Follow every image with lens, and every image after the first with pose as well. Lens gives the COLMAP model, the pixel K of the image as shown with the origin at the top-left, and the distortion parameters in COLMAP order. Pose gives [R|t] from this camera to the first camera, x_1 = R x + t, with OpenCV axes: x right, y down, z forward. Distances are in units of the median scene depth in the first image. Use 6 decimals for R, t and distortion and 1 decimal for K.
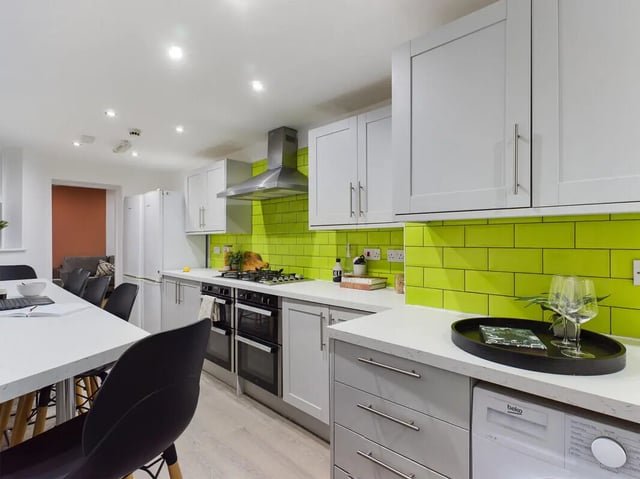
lens RADIAL K [[330.5, 0, 299.4], [0, 330.5, 236.2], [0, 0, 1]] dist [-0.004802, 0.001438]
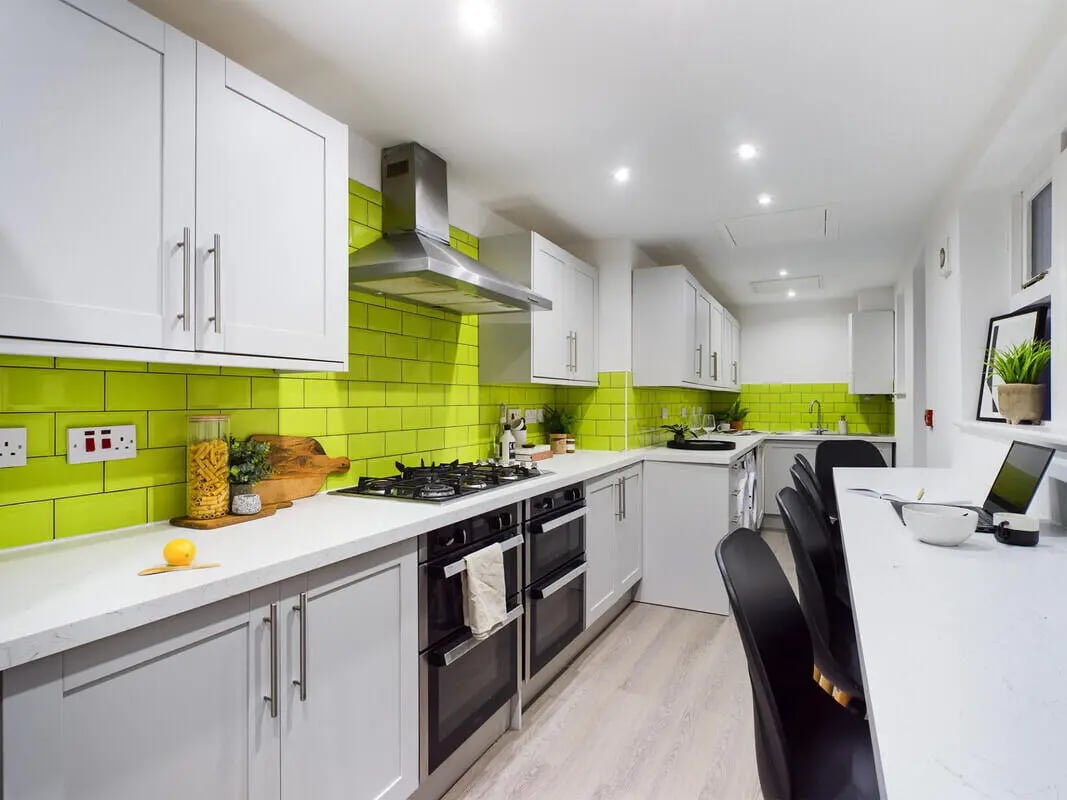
lens RADIAL K [[551.1, 0, 550.0], [0, 551.1, 397.0], [0, 0, 1]] dist [-0.004802, 0.001438]
pose [[-0.336273, 0.008700, 0.941724, -1.168060], [-0.010946, 0.999854, -0.013145, 0.028416], [-0.941701, -0.014729, -0.336128, 1.537049]]
